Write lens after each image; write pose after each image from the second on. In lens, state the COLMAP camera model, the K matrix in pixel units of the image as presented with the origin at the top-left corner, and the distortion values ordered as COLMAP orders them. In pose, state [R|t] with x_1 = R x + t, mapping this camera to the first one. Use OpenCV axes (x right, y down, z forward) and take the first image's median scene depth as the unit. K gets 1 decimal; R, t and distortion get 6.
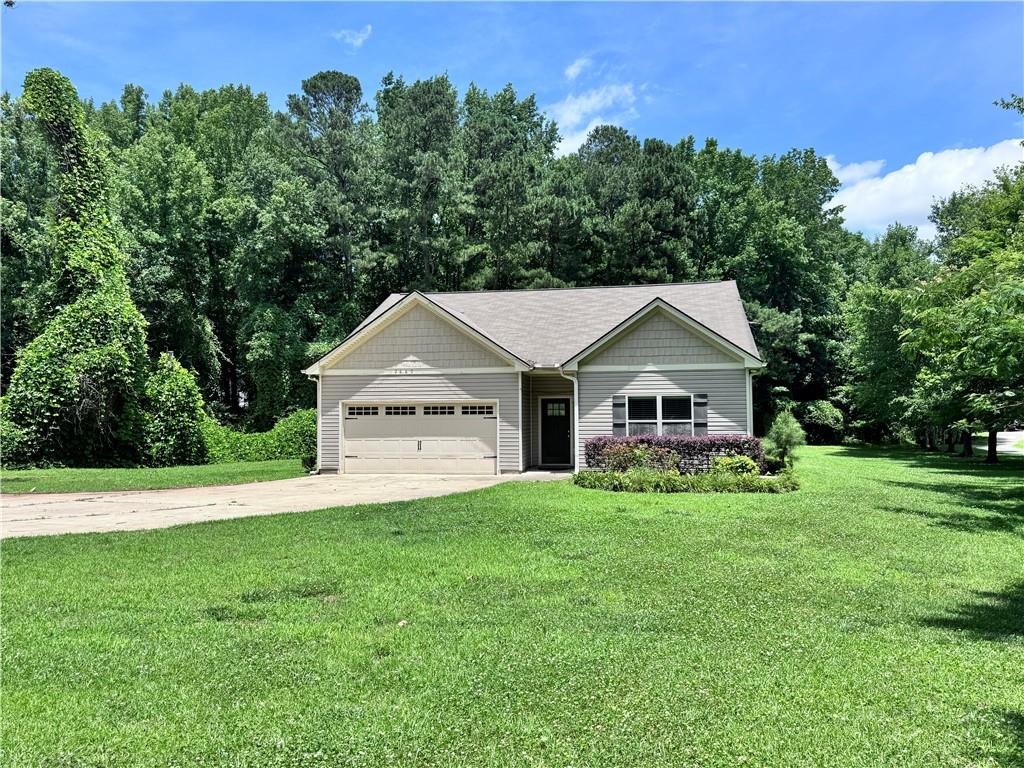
lens RADIAL K [[732.2, 0, 512.6], [0, 732.2, 383.3], [0, 0, 1]] dist [0.007929, 0.001192]
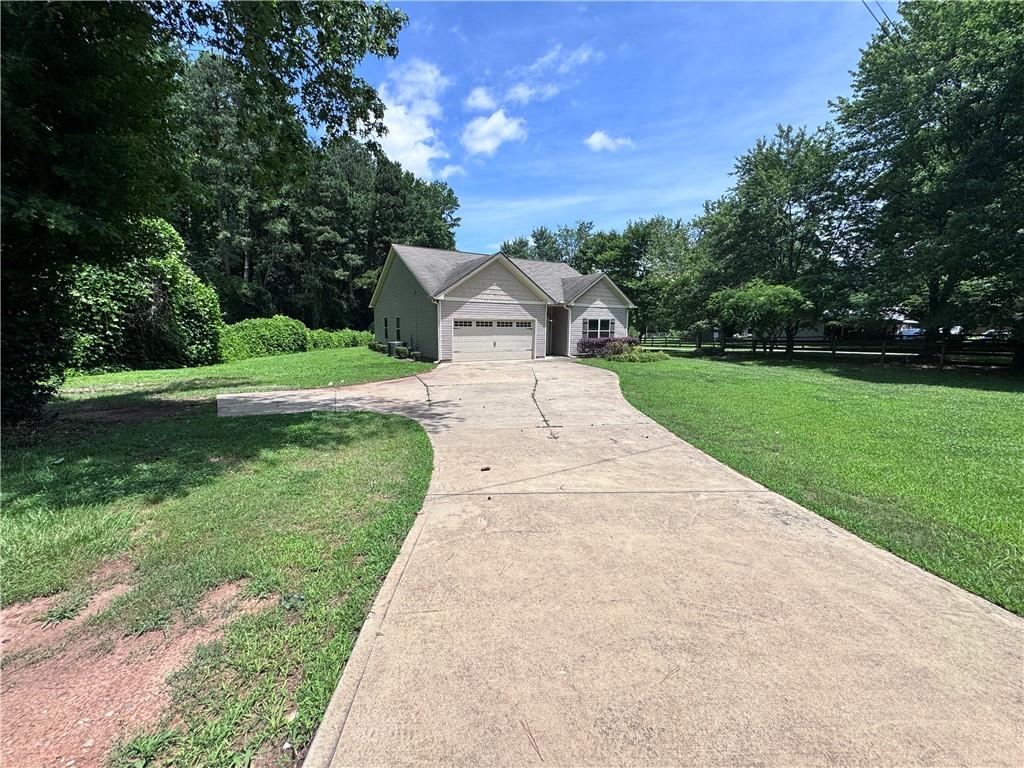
lens RADIAL K [[408.7, 0, 513.3], [0, 408.7, 385.8], [0, 0, 1]] dist [0.001513, 0.000211]
pose [[0.749556, -0.085925, 0.656340, -0.767575], [-0.042008, 0.983366, 0.176711, 0.008293], [-0.660607, -0.160026, 0.733478, 0.246535]]
